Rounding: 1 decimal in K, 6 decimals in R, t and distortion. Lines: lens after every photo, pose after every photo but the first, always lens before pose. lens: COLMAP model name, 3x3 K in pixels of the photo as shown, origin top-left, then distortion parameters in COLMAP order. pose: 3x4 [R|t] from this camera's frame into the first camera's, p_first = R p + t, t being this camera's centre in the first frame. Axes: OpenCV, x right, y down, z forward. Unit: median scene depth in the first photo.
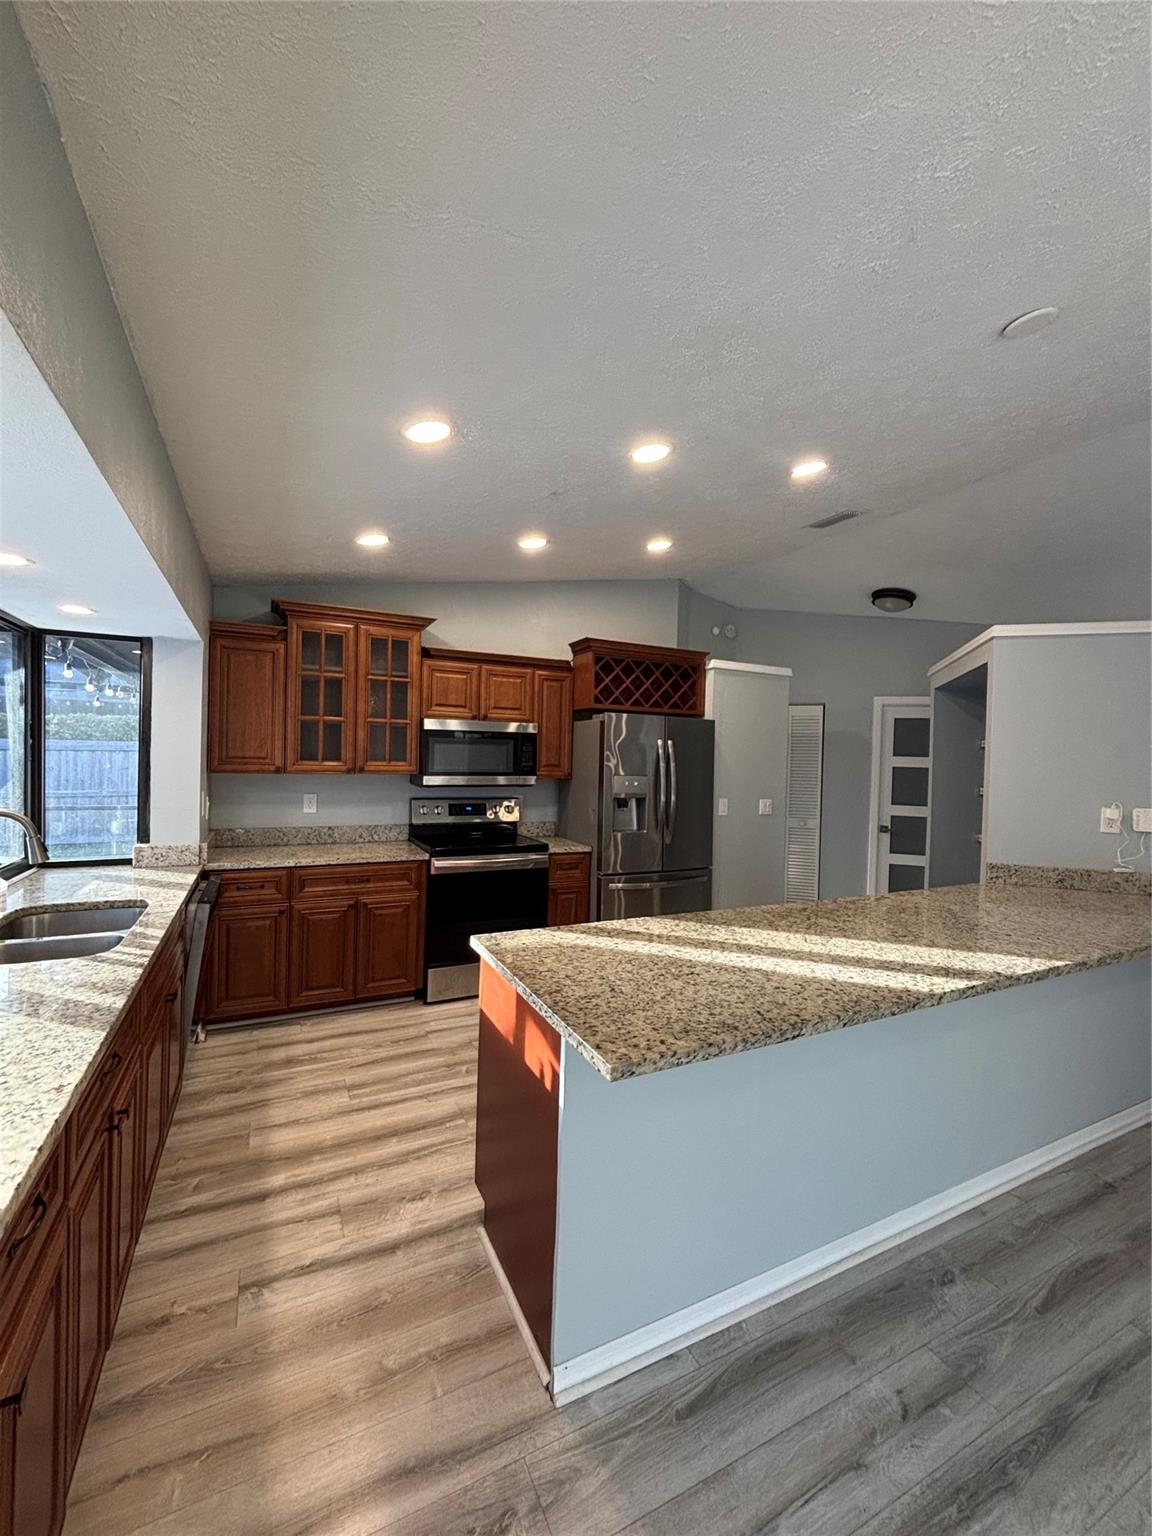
lens RADIAL K [[623.7, 0, 578.1], [0, 623.7, 767.8], [0, 0, 1]] dist [0.000366, -0.000281]
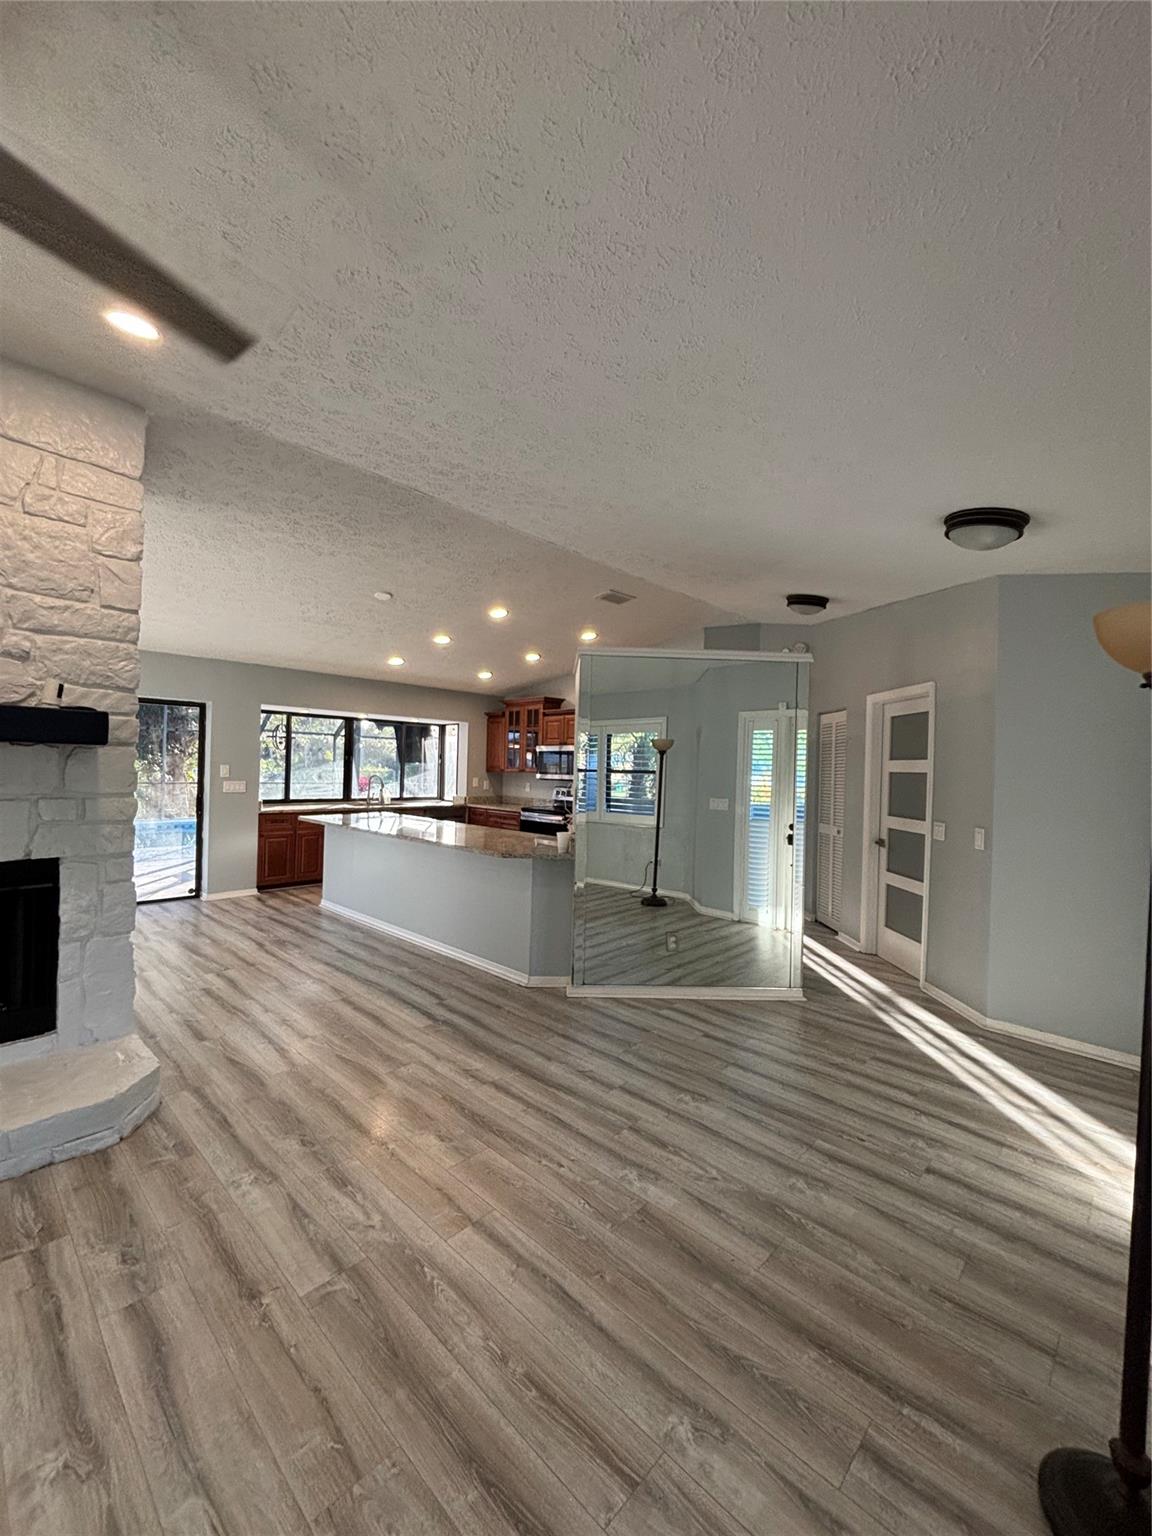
lens RADIAL K [[623.7, 0, 582.2], [0, 623.7, 762.7], [0, 0, 1]] dist [0.000366, -0.000281]
pose [[0.350556, -0.024785, -0.936214, 2.467672], [-0.034178, 0.998645, -0.039235, 0.073411], [0.935918, 0.045752, 0.349234, 0.605585]]
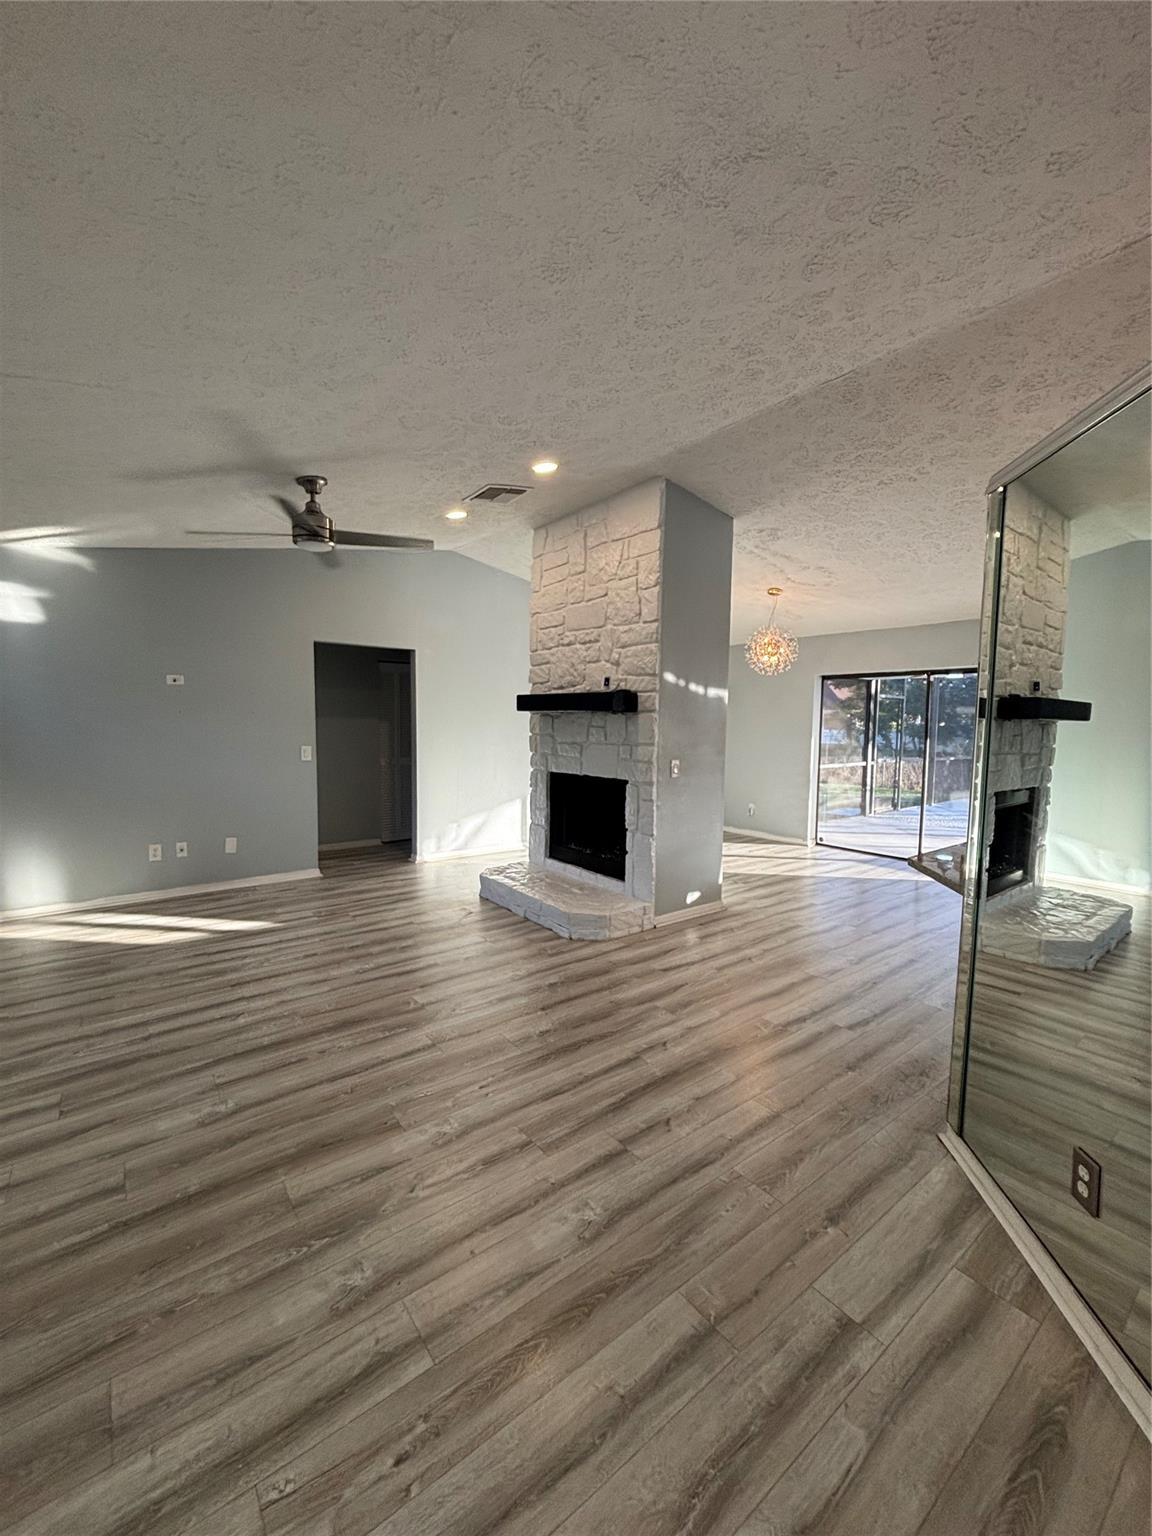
lens RADIAL K [[623.7, 0, 576.7], [0, 623.7, 766.2], [0, 0, 1]] dist [0.000366, -0.000281]
pose [[-0.980302, -0.030414, -0.195150, 1.711367], [-0.047954, 0.995158, 0.085793, 0.040432], [0.191596, 0.093461, -0.977014, 1.760531]]
